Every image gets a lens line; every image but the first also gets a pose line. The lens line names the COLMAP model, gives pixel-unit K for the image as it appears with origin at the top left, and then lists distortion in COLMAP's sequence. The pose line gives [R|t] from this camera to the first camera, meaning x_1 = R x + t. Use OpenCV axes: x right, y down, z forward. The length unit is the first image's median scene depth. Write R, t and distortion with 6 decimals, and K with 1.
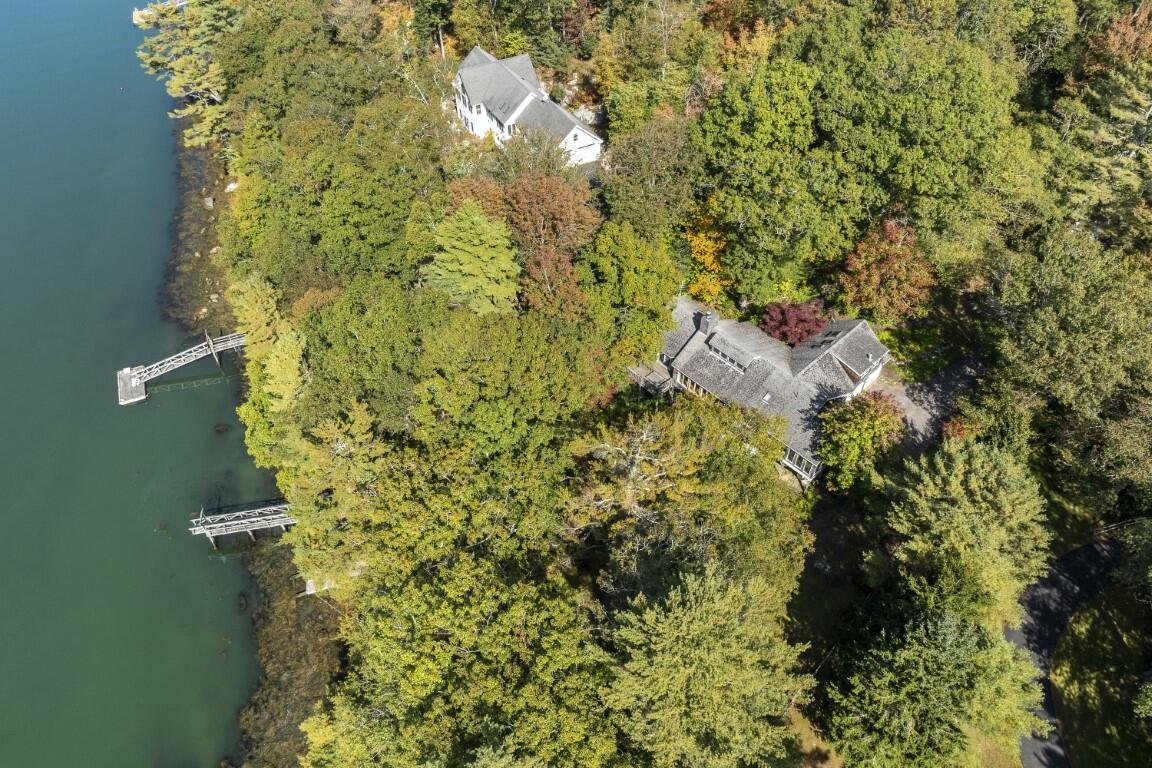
lens RADIAL K [[810.2, 0, 576.0], [0, 810.2, 384.0], [0, 0, 1]] dist [-0.006105, -0.000798]
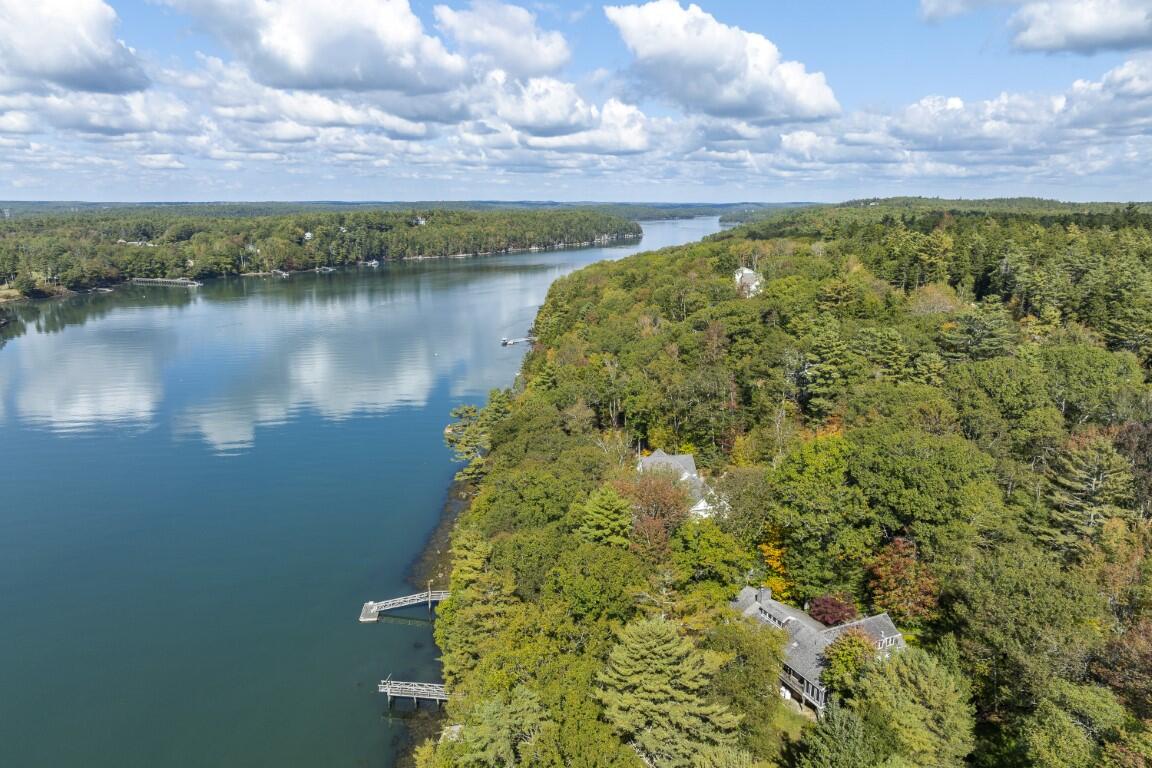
lens RADIAL K [[810.2, 0, 576.0], [0, 810.2, 384.0], [0, 0, 1]] dist [-0.006105, -0.000798]
pose [[0.950731, 0.071478, -0.301664, 0.240655], [-0.227850, 0.820945, -0.523578, 0.407365], [0.210225, 0.566516, 0.796784, -0.355669]]
